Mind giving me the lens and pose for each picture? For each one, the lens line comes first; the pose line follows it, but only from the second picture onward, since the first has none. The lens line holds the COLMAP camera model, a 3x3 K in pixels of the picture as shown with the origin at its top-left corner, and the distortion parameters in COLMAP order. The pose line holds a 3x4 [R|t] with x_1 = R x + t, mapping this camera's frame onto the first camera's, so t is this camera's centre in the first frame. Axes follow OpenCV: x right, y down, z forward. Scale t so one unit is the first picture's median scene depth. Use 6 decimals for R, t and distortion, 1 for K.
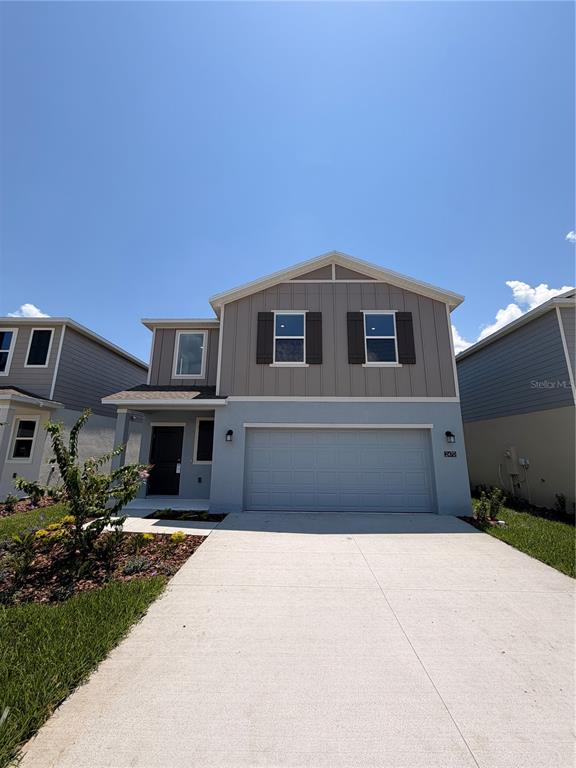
lens RADIAL K [[309.8, 0, 289.8], [0, 309.8, 382.4], [0, 0, 1]] dist [-0.003257, -0.000060]
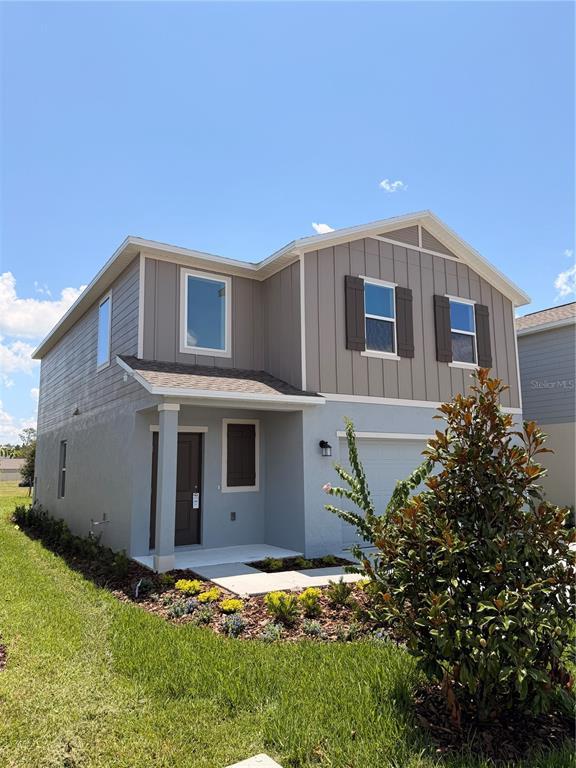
lens RADIAL K [[538.6, 0, 285.8], [0, 538.6, 386.3], [0, 0, 1]] dist [0.089599, 0.000996]
pose [[0.837046, 0.066851, 0.543033, -0.866102], [-0.101550, 0.994245, 0.034134, -0.002963], [-0.537626, -0.083717, 0.839017, 0.021269]]
